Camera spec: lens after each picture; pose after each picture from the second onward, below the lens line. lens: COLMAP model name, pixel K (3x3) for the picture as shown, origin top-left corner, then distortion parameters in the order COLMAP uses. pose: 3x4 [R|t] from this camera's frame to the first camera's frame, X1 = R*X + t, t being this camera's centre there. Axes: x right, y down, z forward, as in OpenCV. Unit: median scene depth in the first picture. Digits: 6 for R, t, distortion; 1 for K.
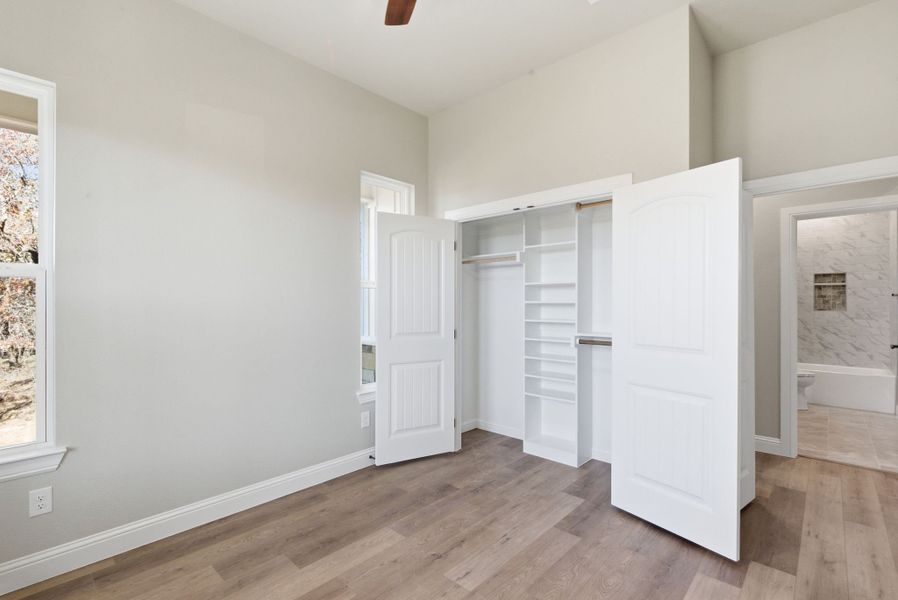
lens RADIAL K [[413.0, 0, 451.2], [0, 413.0, 302.6], [0, 0, 1]] dist [0.007277, -0.003688]
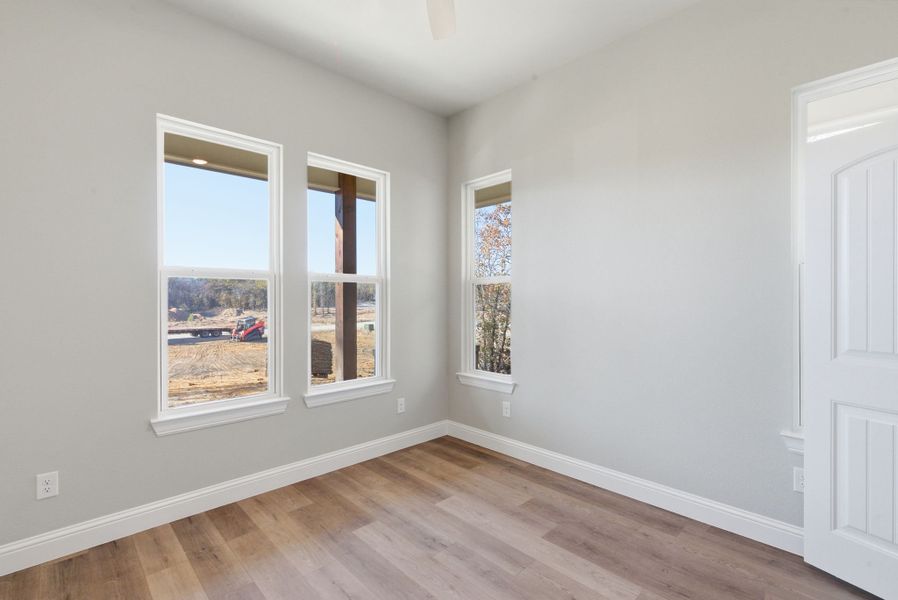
lens RADIAL K [[413.0, 0, 443.0], [0, 413.0, 301.4], [0, 0, 1]] dist [0.007277, -0.003688]
pose [[-0.064737, 0.007154, -0.997877, 0.611536], [0.001147, 0.999974, 0.007094, 0.006894], [0.997902, -0.000685, -0.064743, 0.666908]]
